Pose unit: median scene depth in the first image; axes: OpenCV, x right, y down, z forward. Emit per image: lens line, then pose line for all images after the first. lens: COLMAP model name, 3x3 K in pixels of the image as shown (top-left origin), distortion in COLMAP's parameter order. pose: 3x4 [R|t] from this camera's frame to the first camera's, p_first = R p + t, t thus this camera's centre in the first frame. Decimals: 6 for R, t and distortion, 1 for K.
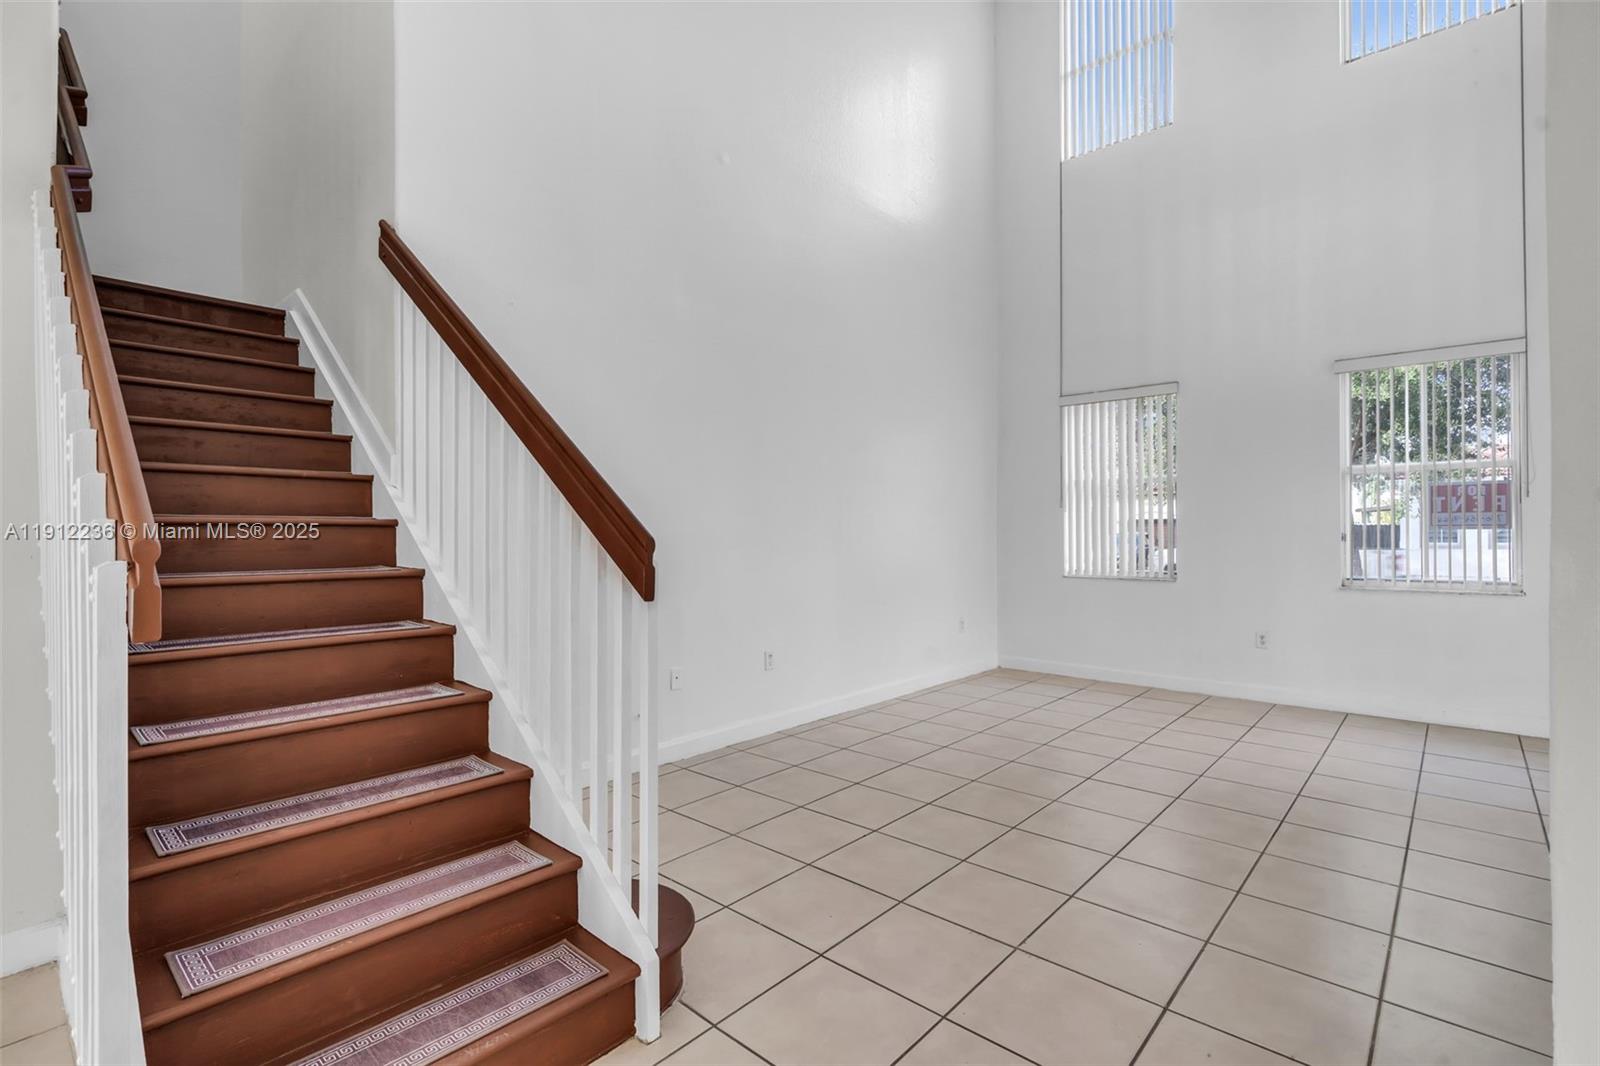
lens RADIAL K [[741.5, 0, 797.7], [0, 741.5, 532.8], [0, 0, 1]] dist [-0.001429, 0.000004]
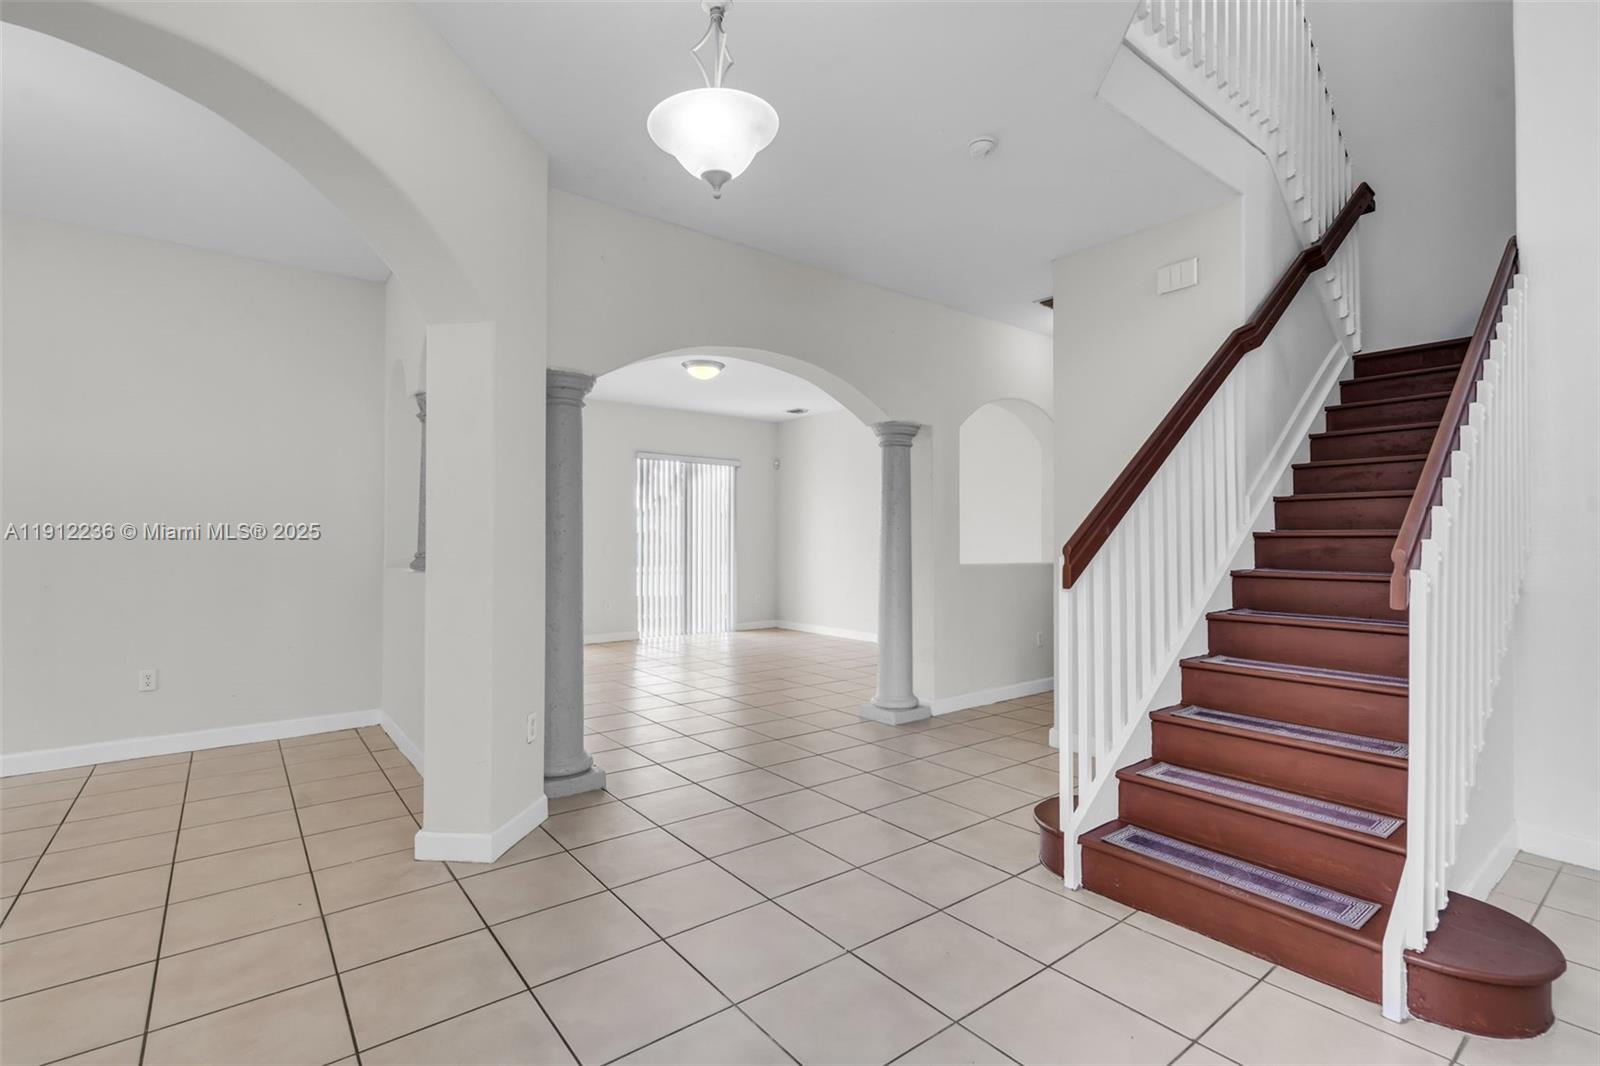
lens RADIAL K [[741.5, 0, 797.7], [0, 741.5, 532.8], [0, 0, 1]] dist [-0.001429, 0.000004]
pose [[-0.177772, -0.007758, -0.984041, 0.738584], [-0.002562, 0.999969, -0.007421, -0.006044], [0.984068, 0.001202, -0.177786, 0.253161]]
